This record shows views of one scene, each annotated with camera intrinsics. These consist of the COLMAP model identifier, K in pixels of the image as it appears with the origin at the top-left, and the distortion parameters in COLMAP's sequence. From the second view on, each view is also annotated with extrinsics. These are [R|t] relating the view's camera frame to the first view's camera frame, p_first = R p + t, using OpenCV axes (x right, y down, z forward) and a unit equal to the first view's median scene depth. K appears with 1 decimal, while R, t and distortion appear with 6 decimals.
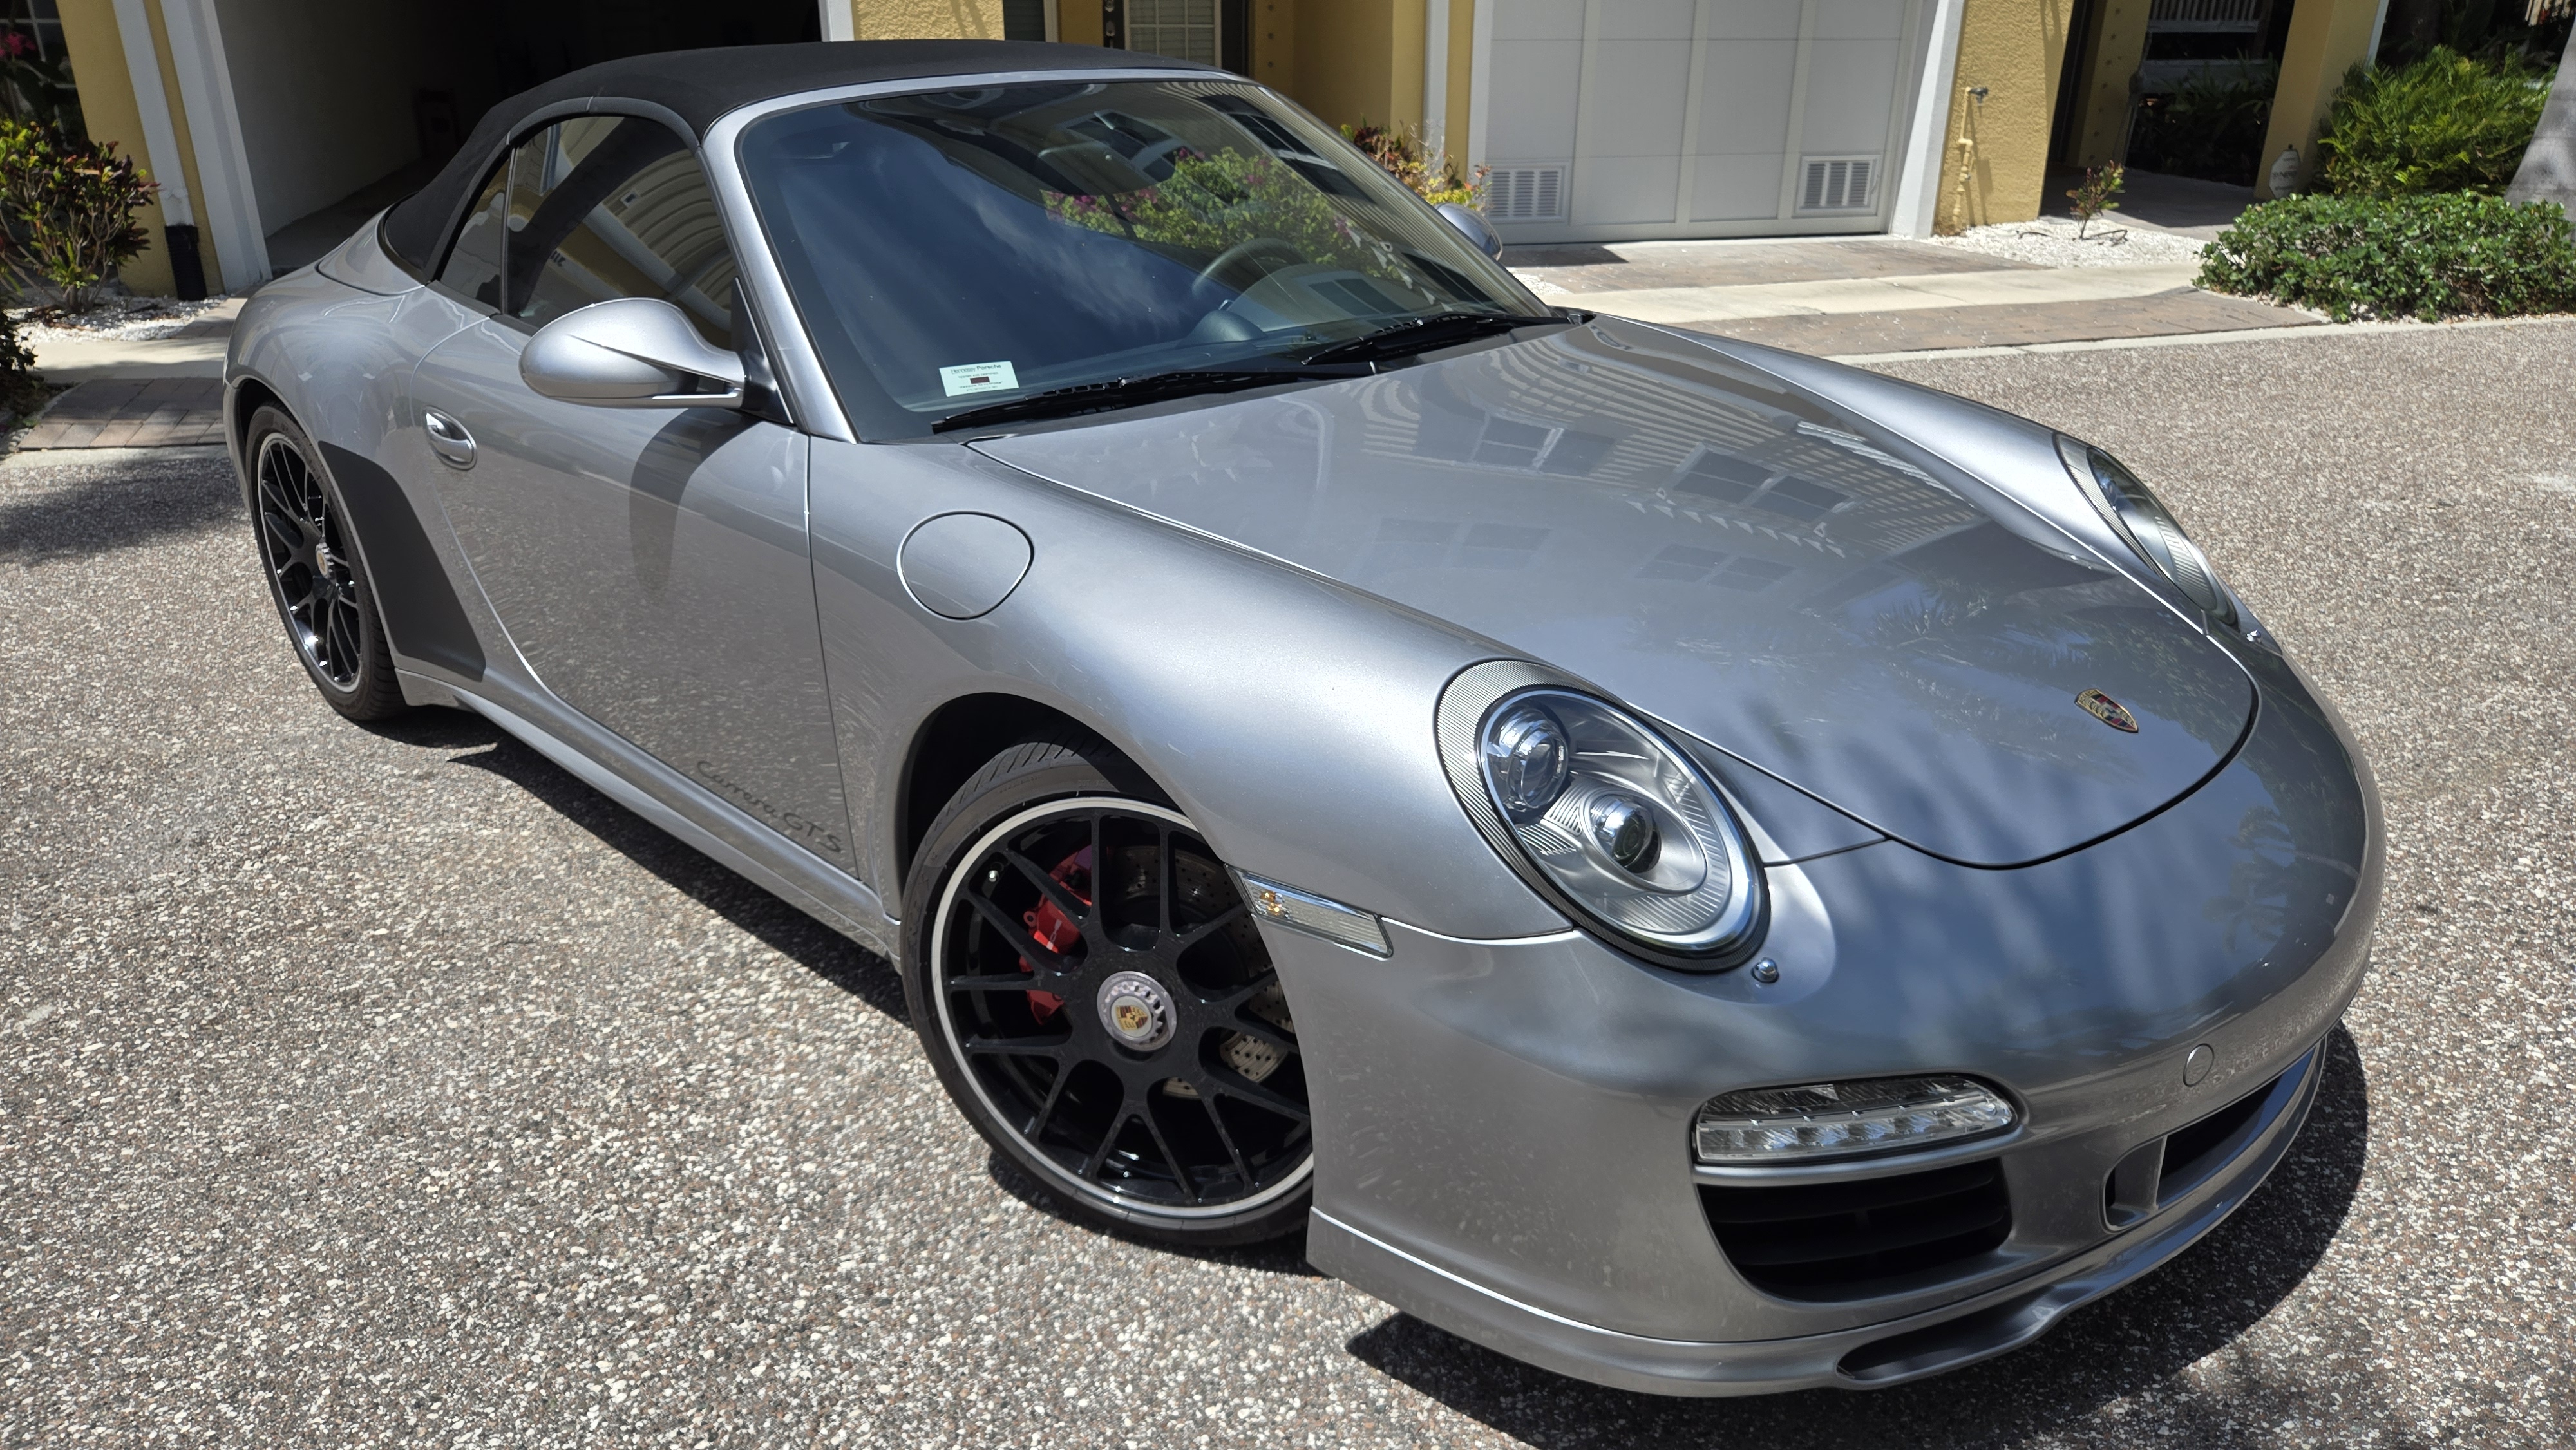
lens RADIAL K [[1667.1, 0, 1288.0], [0, 1667.1, 725.0], [0, 0, 1]] dist [0.002873, 0.000373]
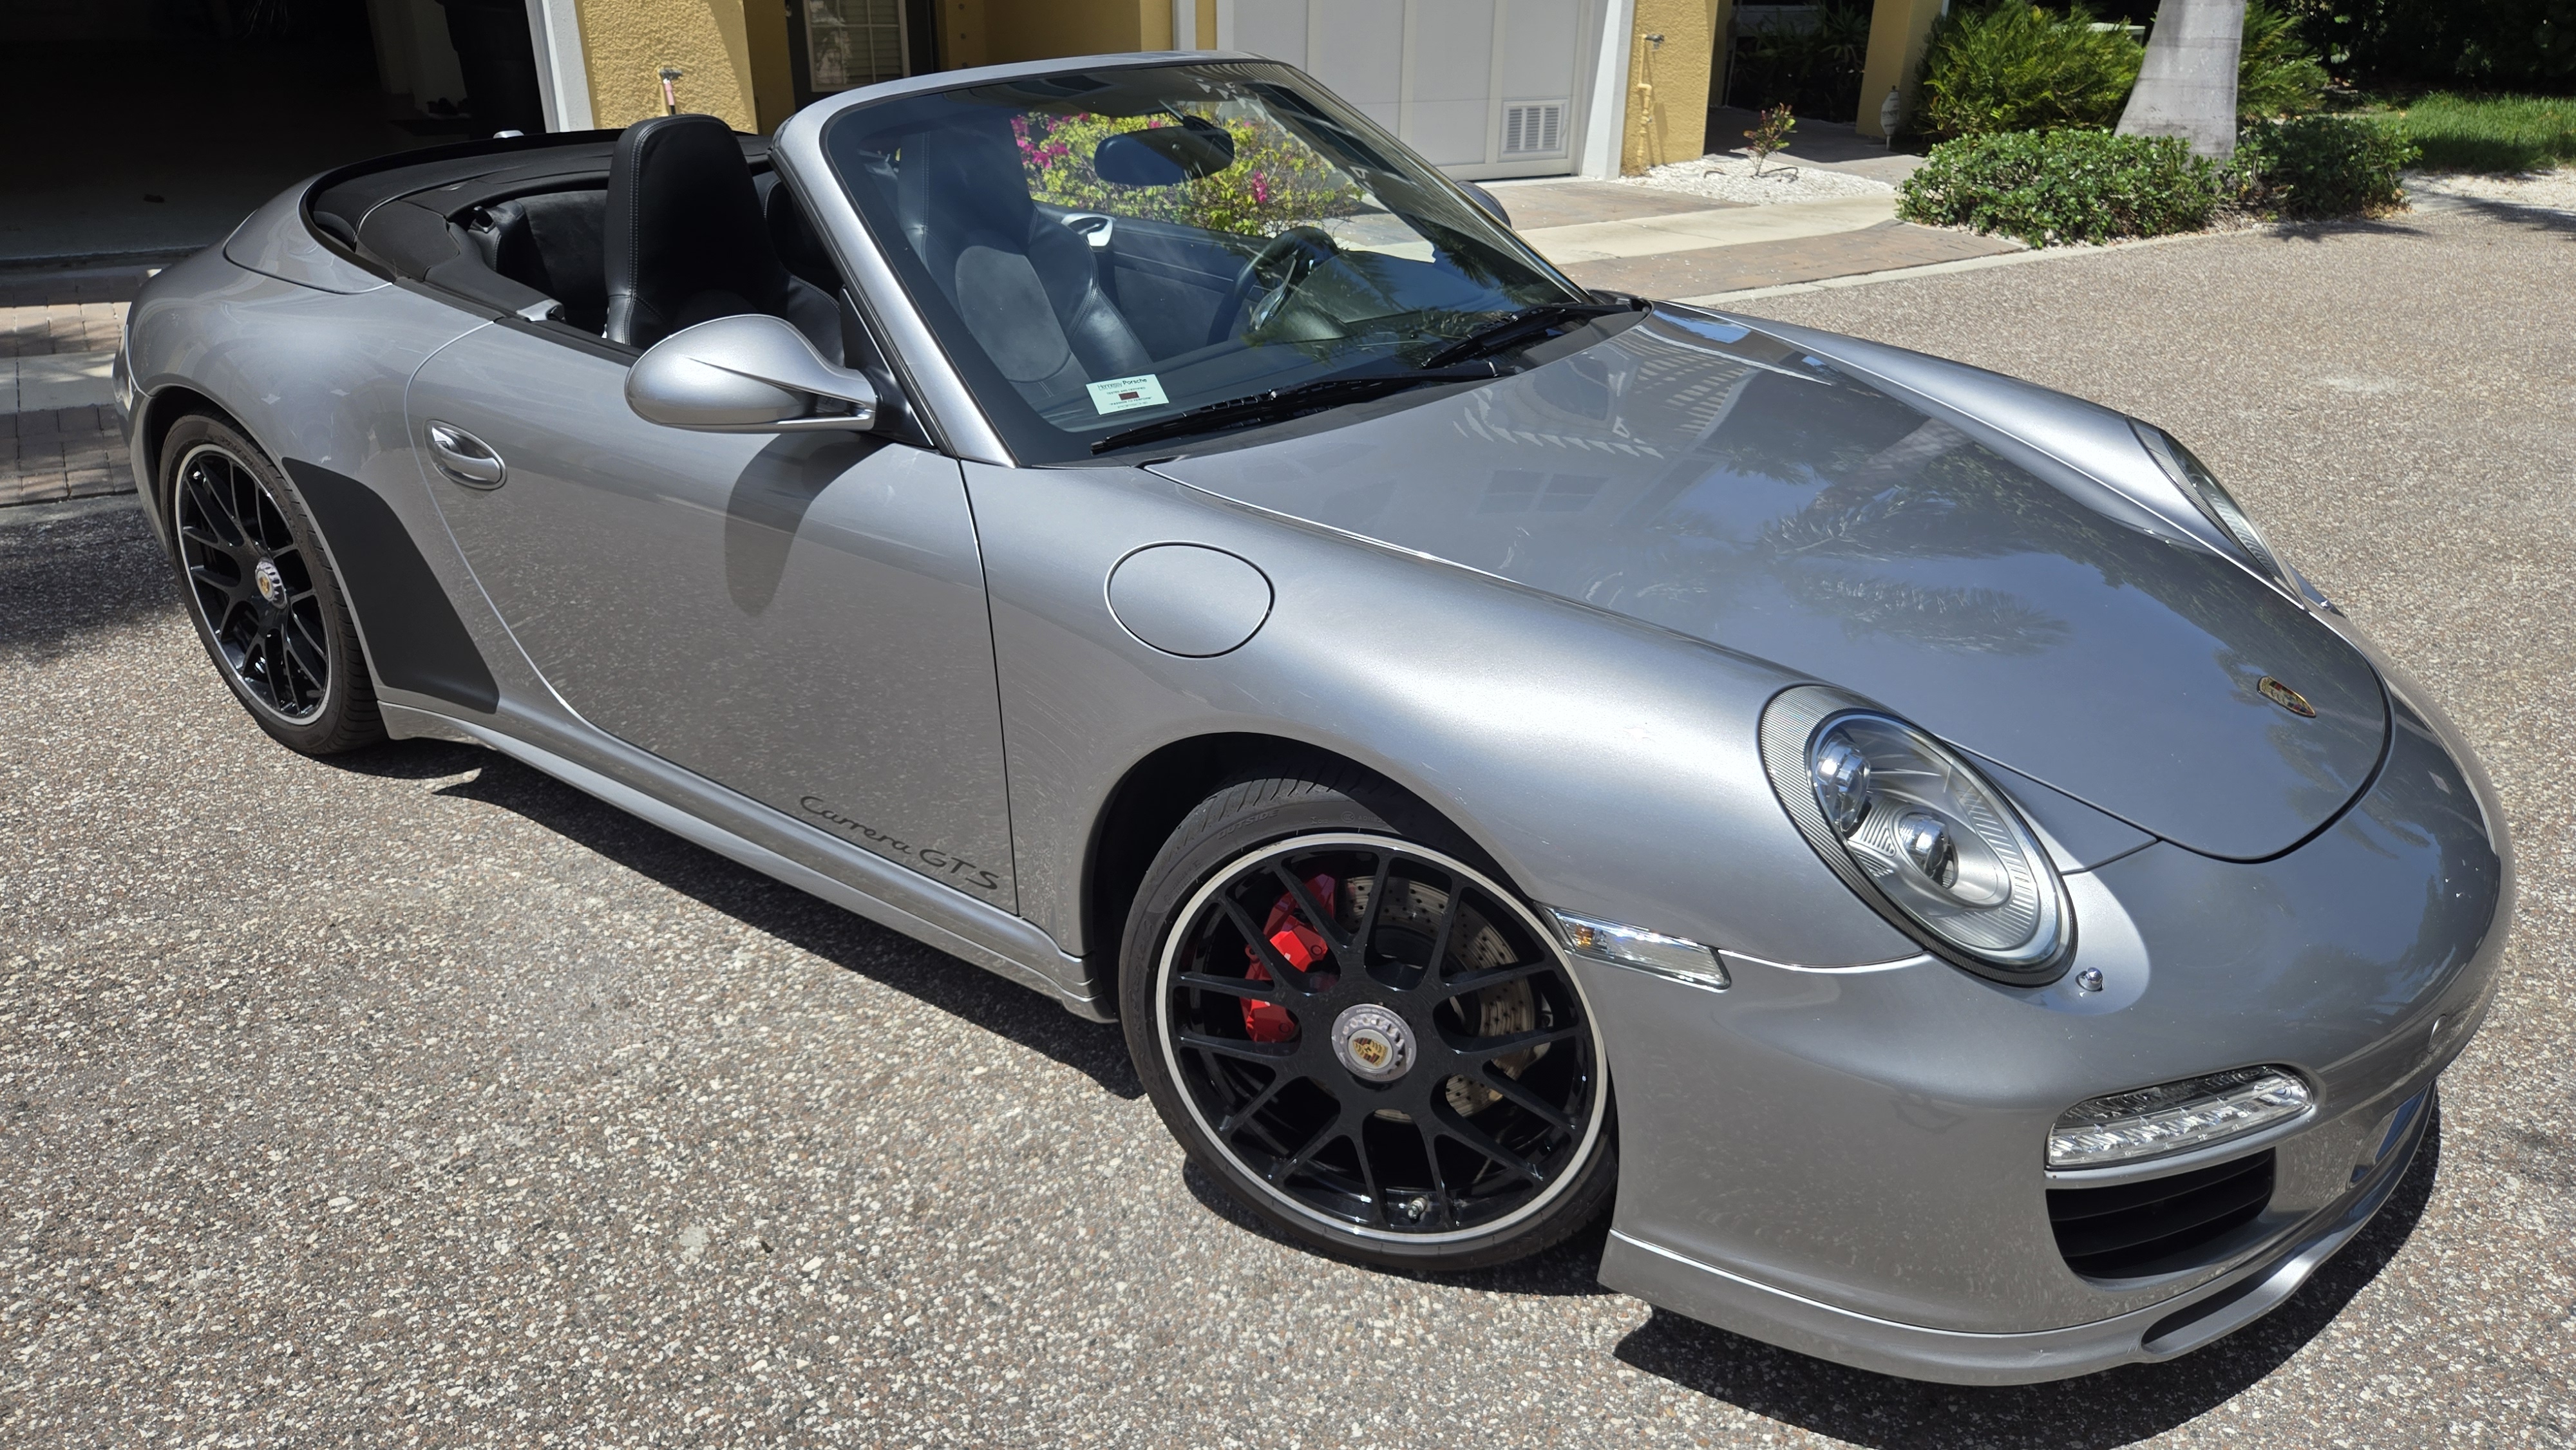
lens RADIAL K [[1667.1, 0, 1288.0], [0, 1667.1, 725.0], [0, 0, 1]] dist [0.002873, 0.000373]
pose [[0.990900, -0.047281, 0.126020, -0.225745], [0.043050, 0.998421, 0.036090, -0.047583], [-0.127528, -0.030336, 0.991371, 0.025518]]
